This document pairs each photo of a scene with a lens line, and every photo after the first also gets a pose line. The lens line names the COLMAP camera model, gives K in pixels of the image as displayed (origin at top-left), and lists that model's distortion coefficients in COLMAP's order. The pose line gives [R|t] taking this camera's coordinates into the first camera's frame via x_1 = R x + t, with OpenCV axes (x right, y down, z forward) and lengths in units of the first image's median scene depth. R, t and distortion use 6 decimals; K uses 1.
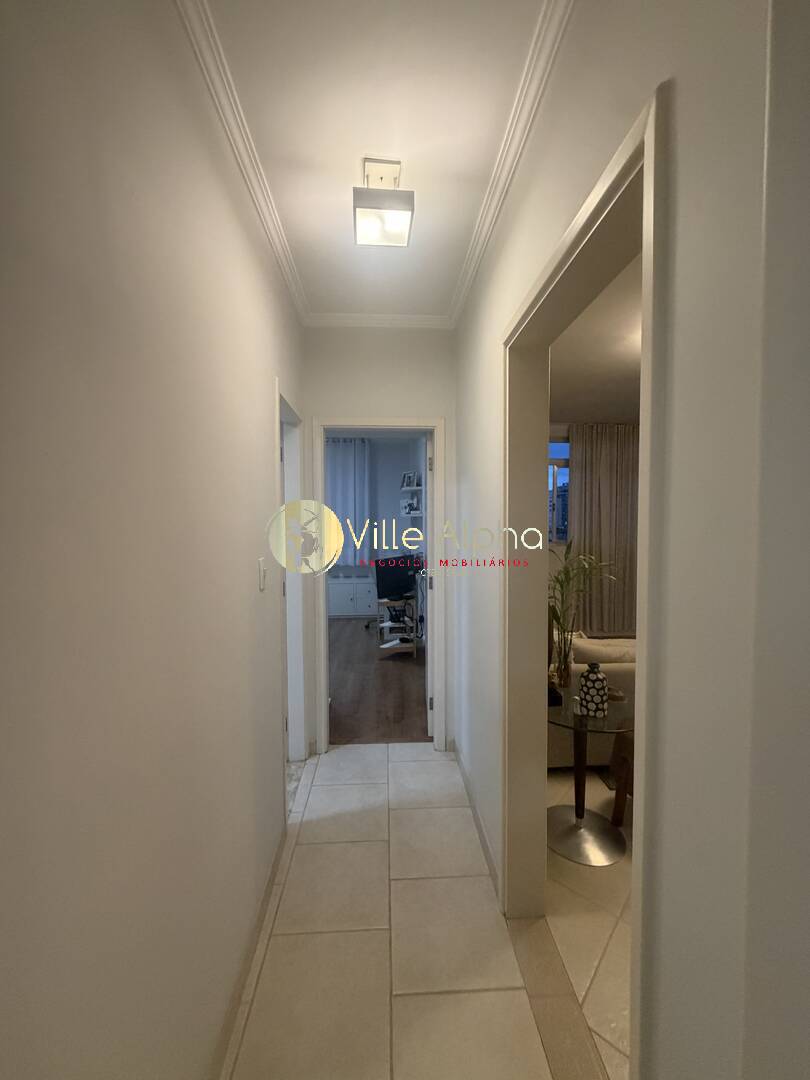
lens RADIAL K [[430.3, 0, 405.2], [0, 430.3, 530.1], [0, 0, 1]] dist [-0.004103, 0.001611]
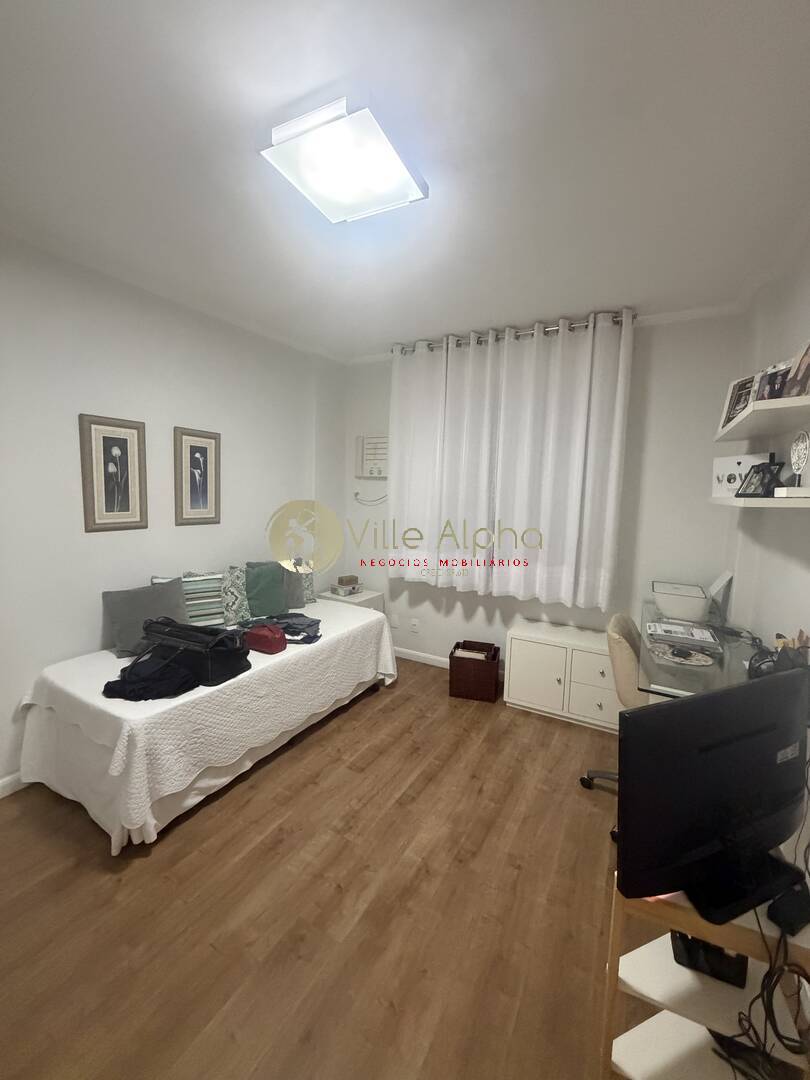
lens RADIAL K [[430.3, 0, 404.4], [0, 430.3, 541.4], [0, 0, 1]] dist [-0.004103, 0.001611]
pose [[0.855483, 0.081597, -0.511361, -0.062639], [-0.059368, 0.996450, 0.059683, -0.007416], [0.514416, -0.020700, 0.857291, 0.770063]]
